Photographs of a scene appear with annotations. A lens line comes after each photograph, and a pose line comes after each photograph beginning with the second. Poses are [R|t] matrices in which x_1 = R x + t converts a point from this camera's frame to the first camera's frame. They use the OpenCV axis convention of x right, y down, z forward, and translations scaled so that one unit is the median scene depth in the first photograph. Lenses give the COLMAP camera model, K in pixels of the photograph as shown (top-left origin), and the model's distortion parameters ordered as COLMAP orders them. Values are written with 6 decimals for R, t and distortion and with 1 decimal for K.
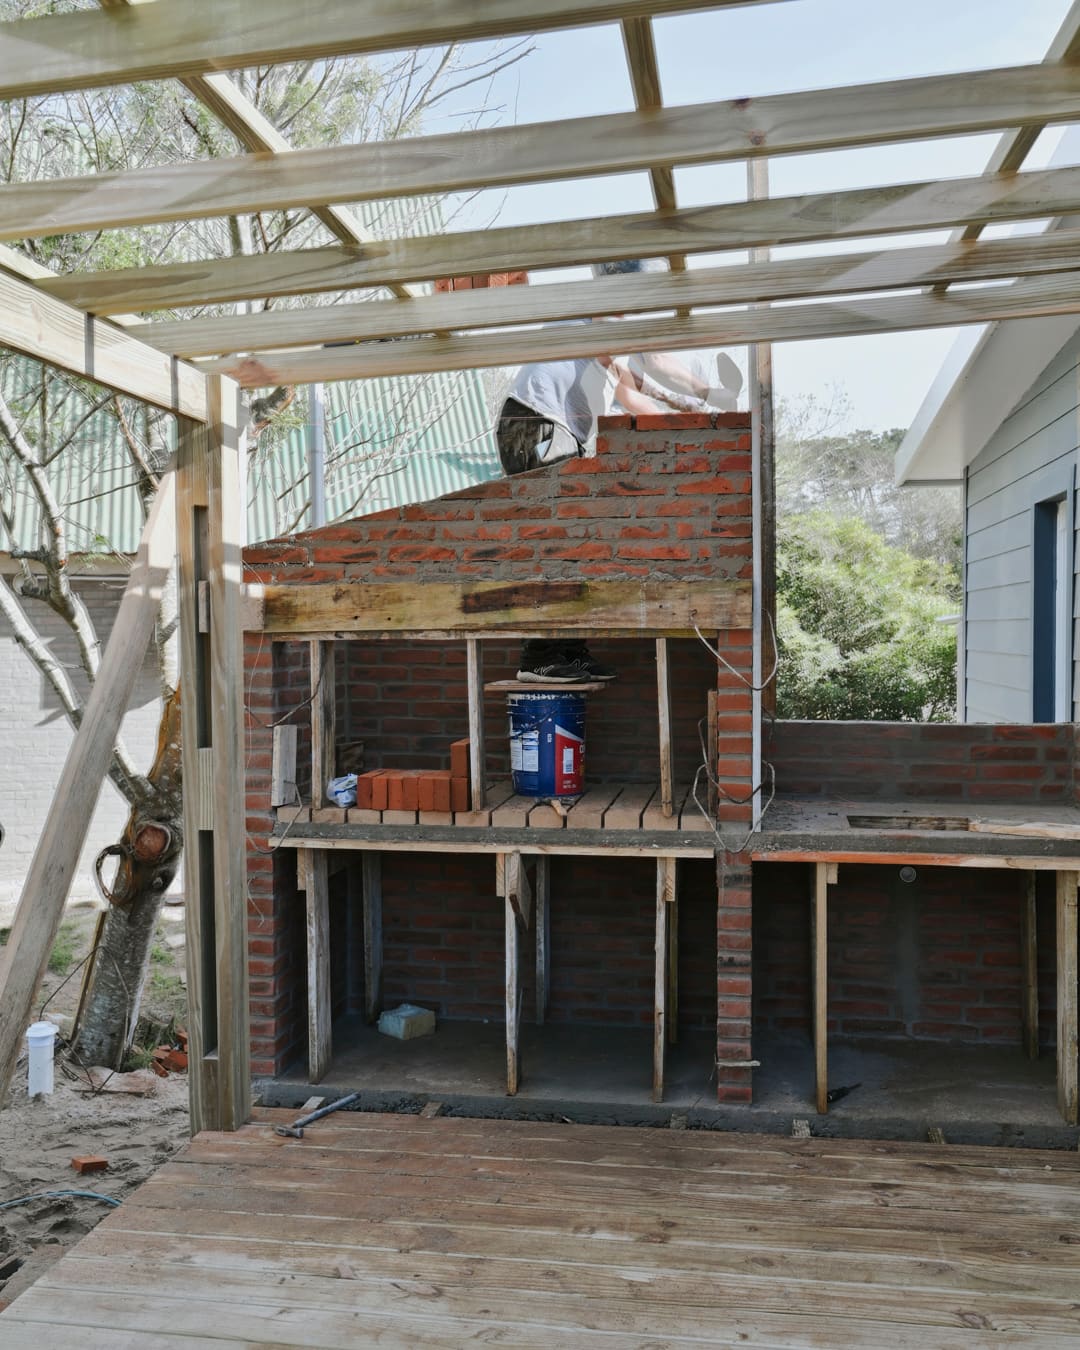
lens RADIAL K [[1326.1, 0, 503.0], [0, 1326.1, 704.9], [0, 0, 1]] dist [0.007567, -0.006894]
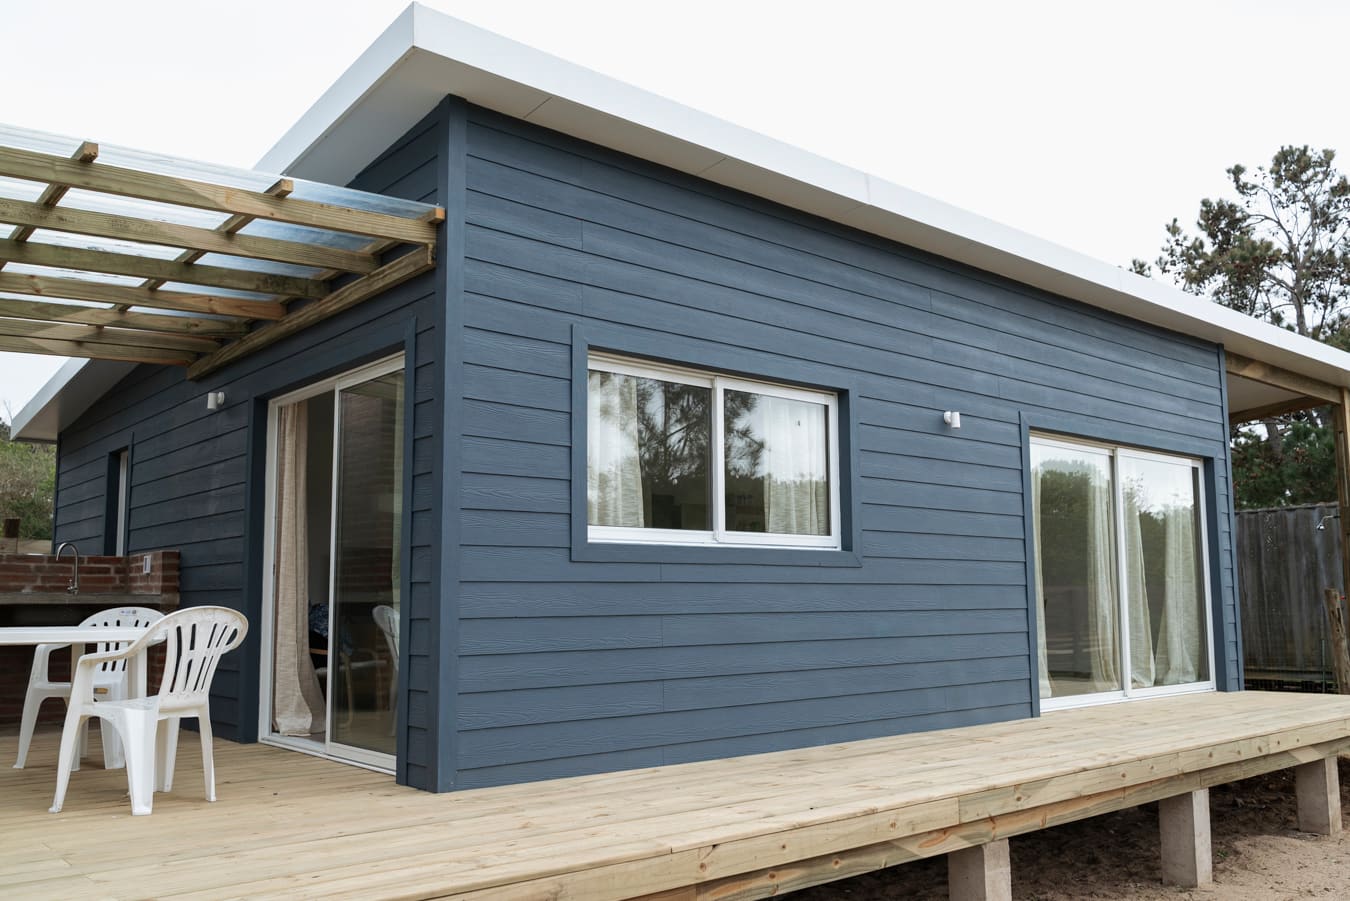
lens RADIAL K [[1115.7, 0, 675.0], [0, 1115.7, 450.5], [0, 0, 1]] dist [-0.004788, -0.003659]
pose [[0.639451, 0.102638, 0.761950, -0.285453], [0.044075, 0.984525, -0.169609, 0.148027], [-0.767567, 0.142040, 0.625032, -0.589316]]
